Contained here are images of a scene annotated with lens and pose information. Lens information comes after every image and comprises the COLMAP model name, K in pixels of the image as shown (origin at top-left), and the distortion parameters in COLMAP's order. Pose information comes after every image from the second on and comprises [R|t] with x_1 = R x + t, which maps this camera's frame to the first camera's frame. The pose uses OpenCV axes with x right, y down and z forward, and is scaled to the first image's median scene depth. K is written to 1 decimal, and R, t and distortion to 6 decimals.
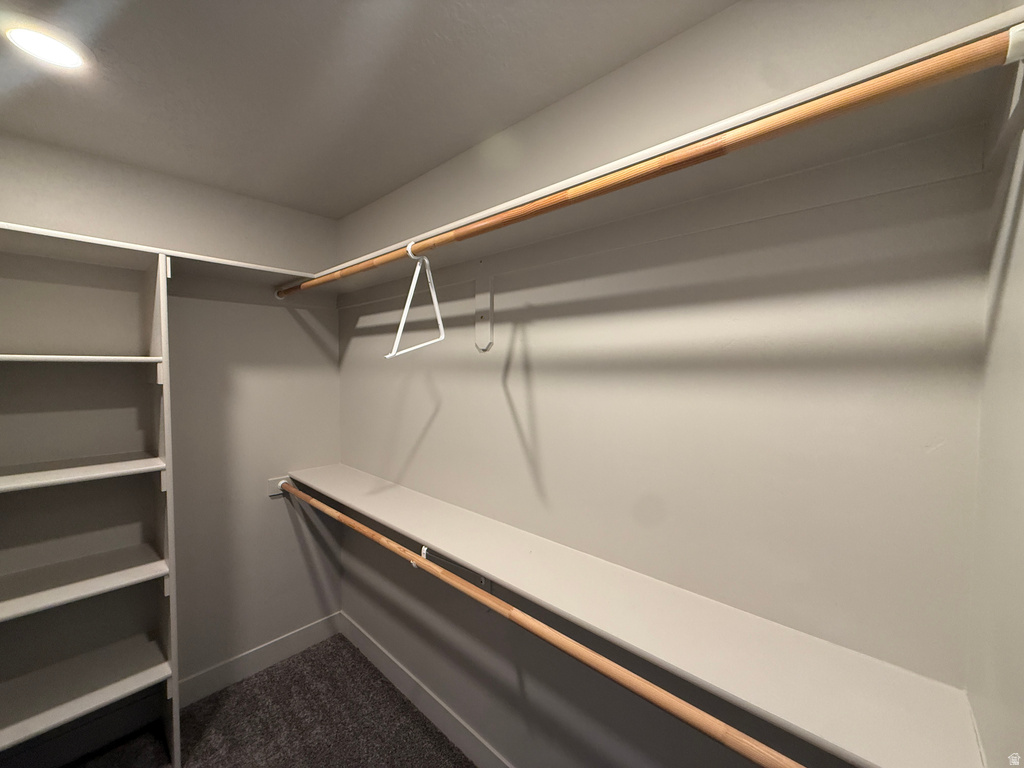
lens RADIAL K [[409.8, 0, 503.6], [0, 409.8, 383.0], [0, 0, 1]] dist [0.000109, -0.000444]
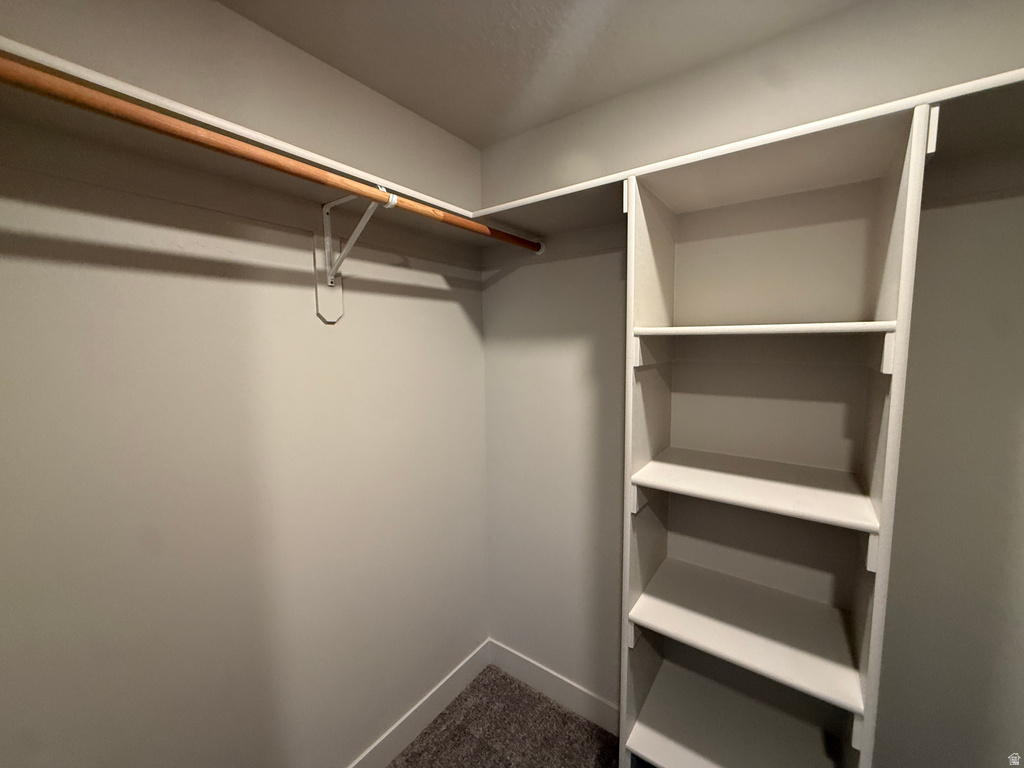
lens RADIAL K [[409.8, 0, 504.0], [0, 409.8, 380.1], [0, 0, 1]] dist [0.000109, -0.000444]
pose [[0.113971, 0.096589, -0.988778, -0.353837], [-0.028094, 0.995178, 0.093976, -0.022690], [0.993087, 0.017068, 0.116135, 0.427850]]
